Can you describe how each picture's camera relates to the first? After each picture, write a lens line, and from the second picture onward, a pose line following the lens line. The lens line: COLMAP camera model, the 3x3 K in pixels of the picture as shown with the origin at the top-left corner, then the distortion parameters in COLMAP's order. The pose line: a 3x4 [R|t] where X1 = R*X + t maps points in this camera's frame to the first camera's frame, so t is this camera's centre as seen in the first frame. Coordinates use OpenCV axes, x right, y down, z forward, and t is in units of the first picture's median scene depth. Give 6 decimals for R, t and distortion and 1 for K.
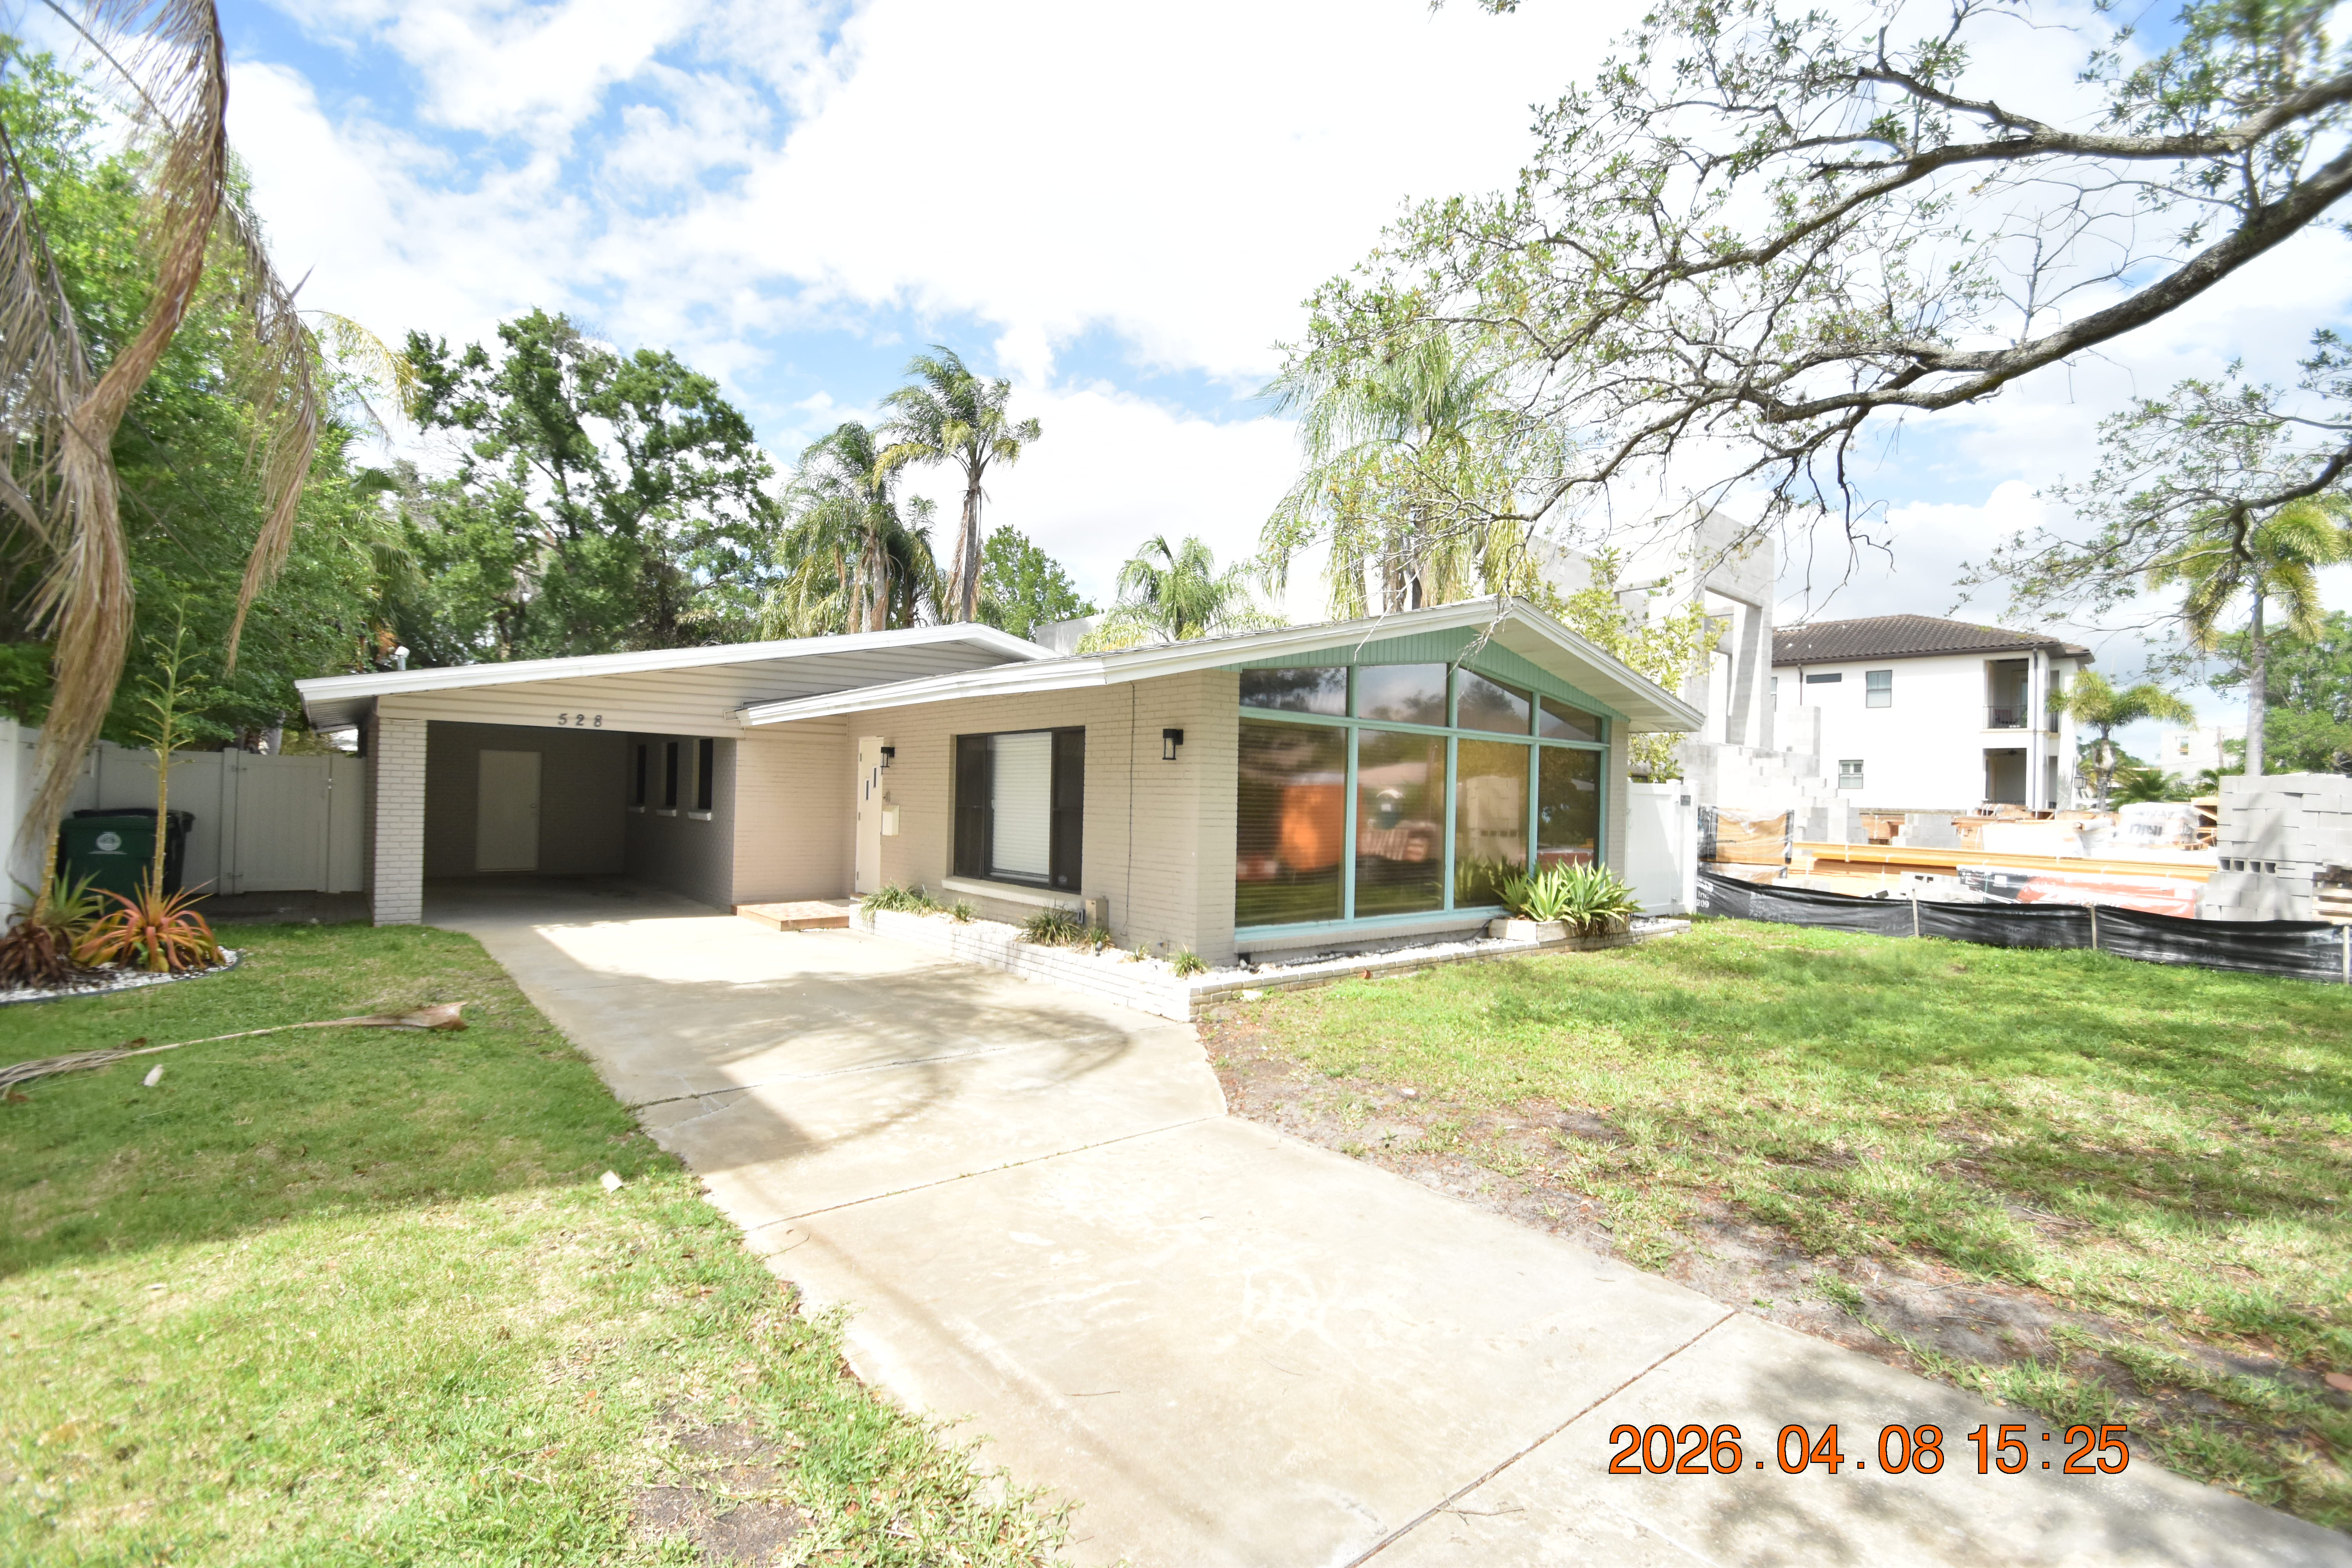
lens RADIAL K [[1044.0, 0, 1157.4], [0, 1044.0, 799.0], [0, 0, 1]] dist [0.002945, -0.009265]
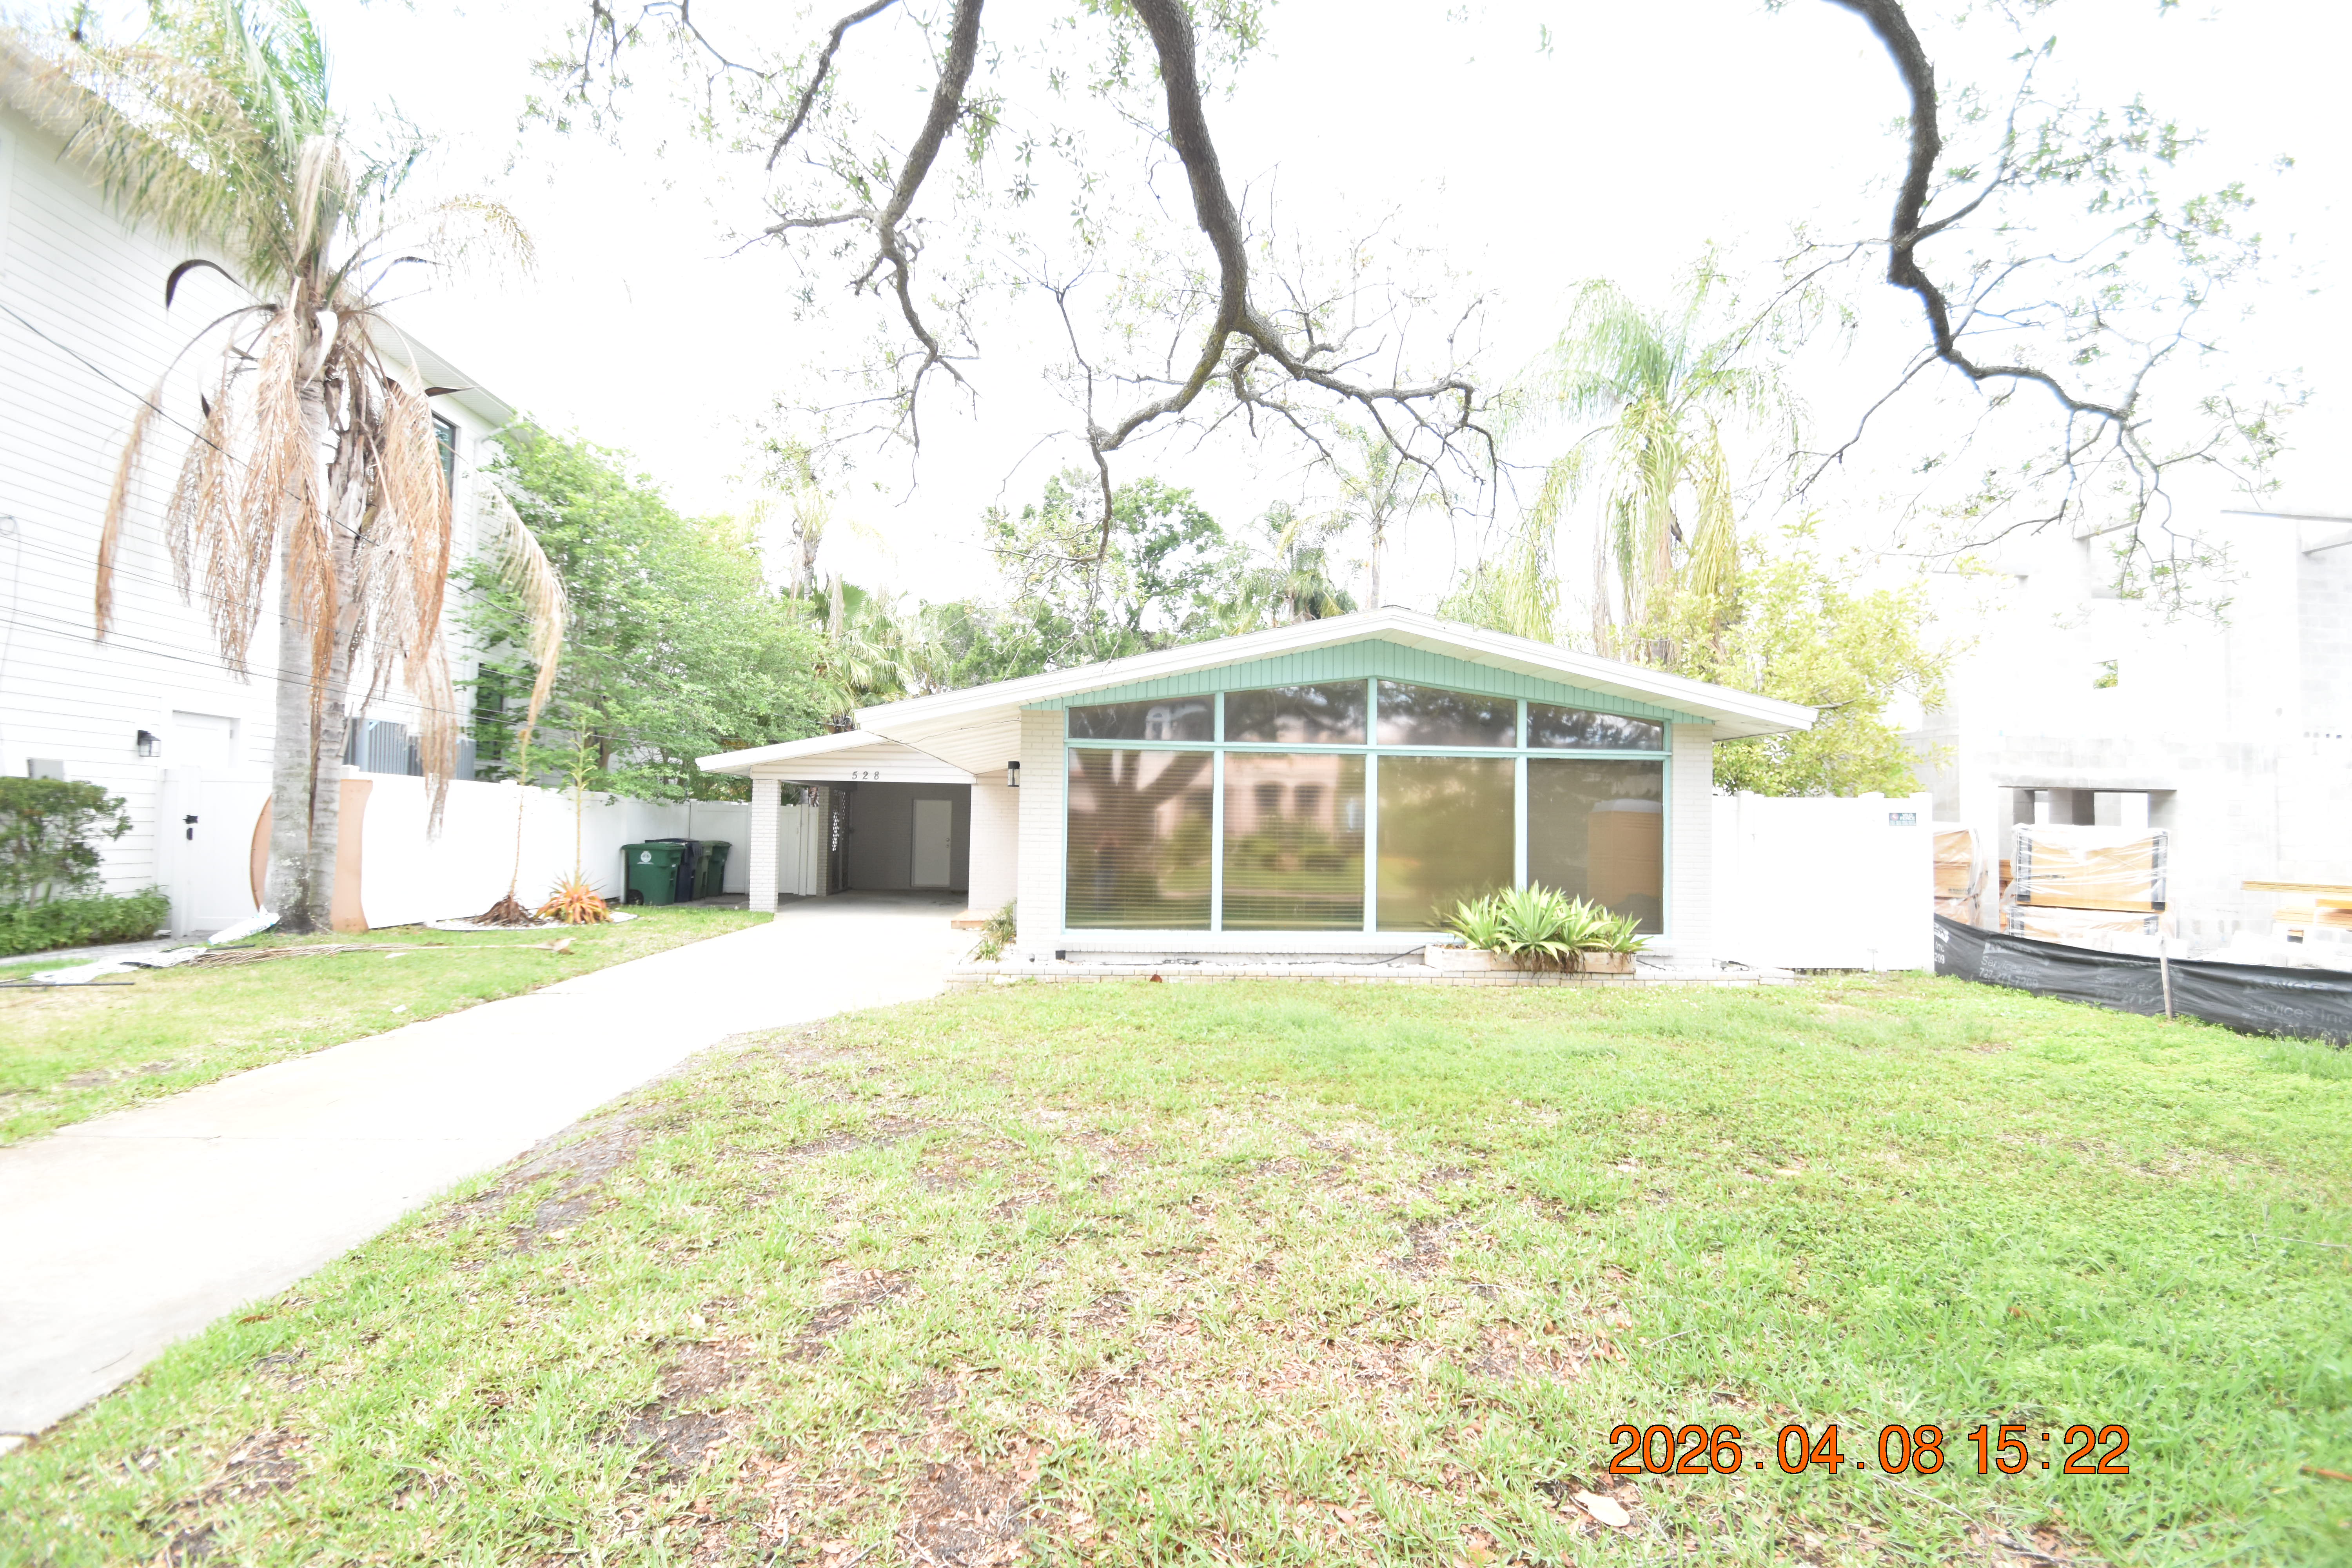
lens RADIAL K [[1044.0, 0, 1178.4], [0, 1044.0, 786.5], [0, 0, 1]] dist [0.002945, -0.009265]
pose [[0.811086, -0.036071, -0.583814, 0.972352], [0.002705, 0.998317, -0.057923, 0.036340], [0.584921, 0.045402, 0.809818, 0.141893]]
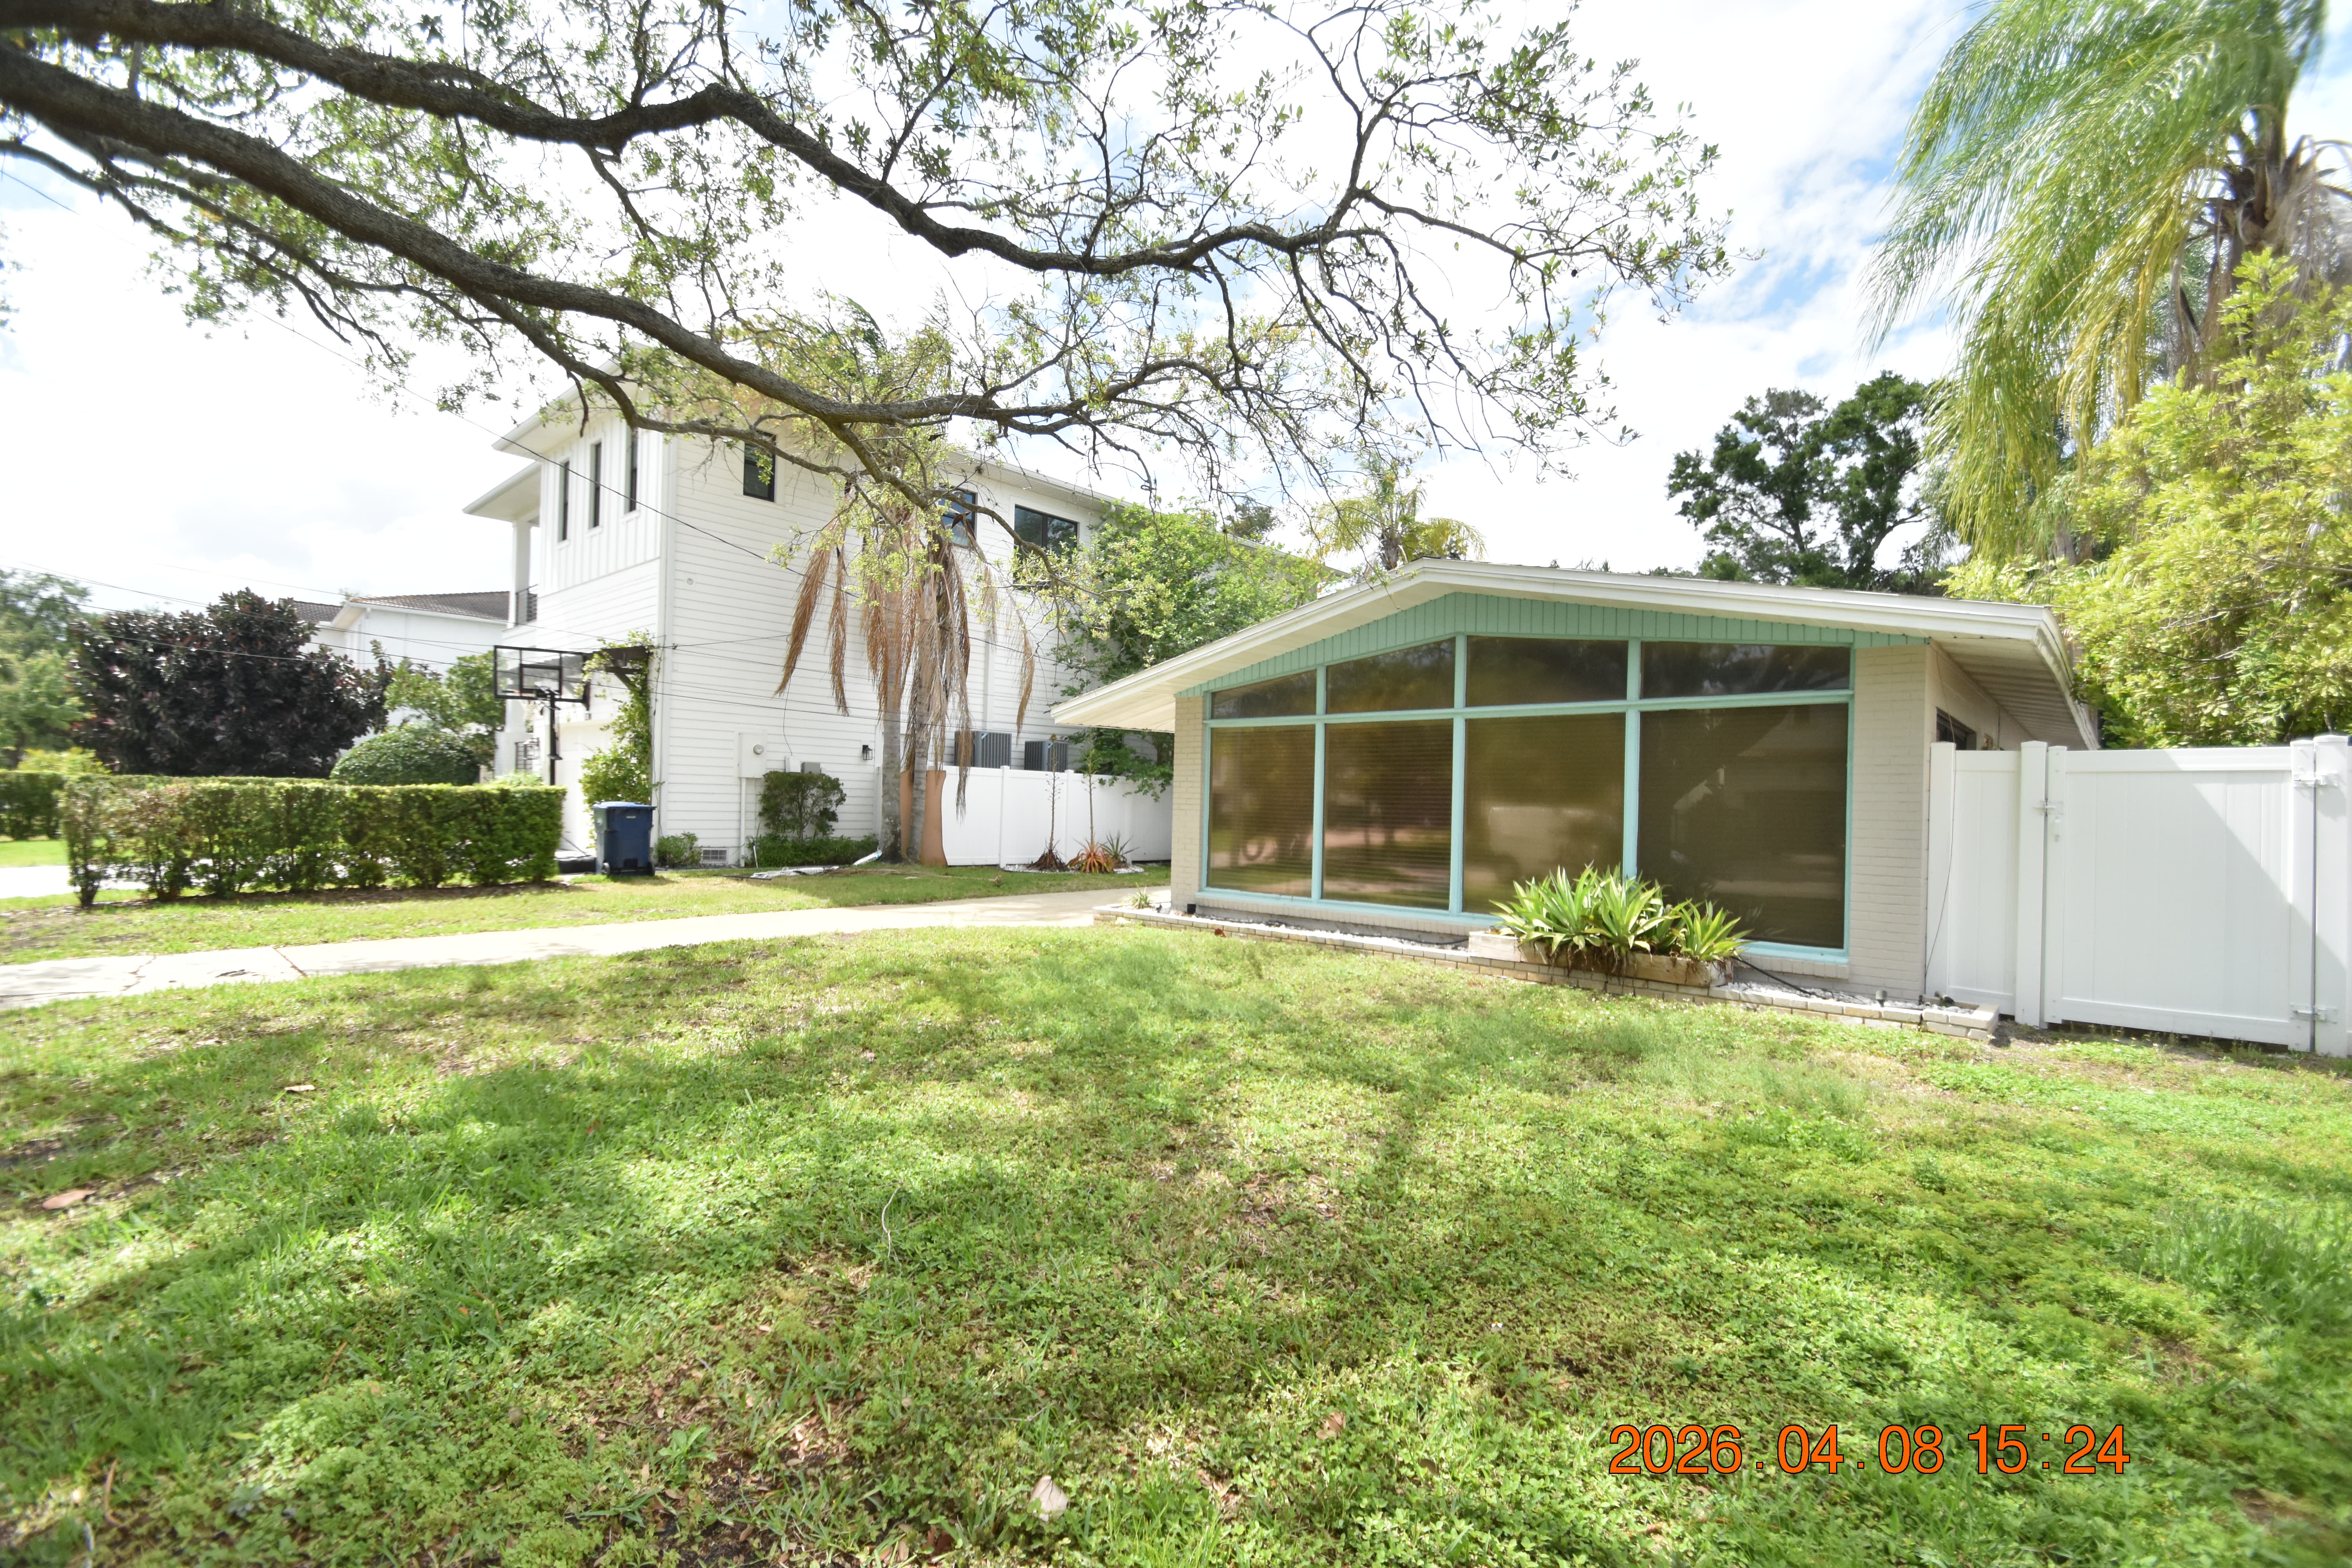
lens RADIAL K [[1044.0, 0, 1174.9], [0, 1044.0, 801.1], [0, 0, 1]] dist [0.002945, -0.009265]
pose [[0.143773, -0.022958, -0.989344, 1.560996], [-0.025016, 0.999327, -0.026825, 0.057232], [0.989294, 0.028606, 0.143102, 0.872384]]
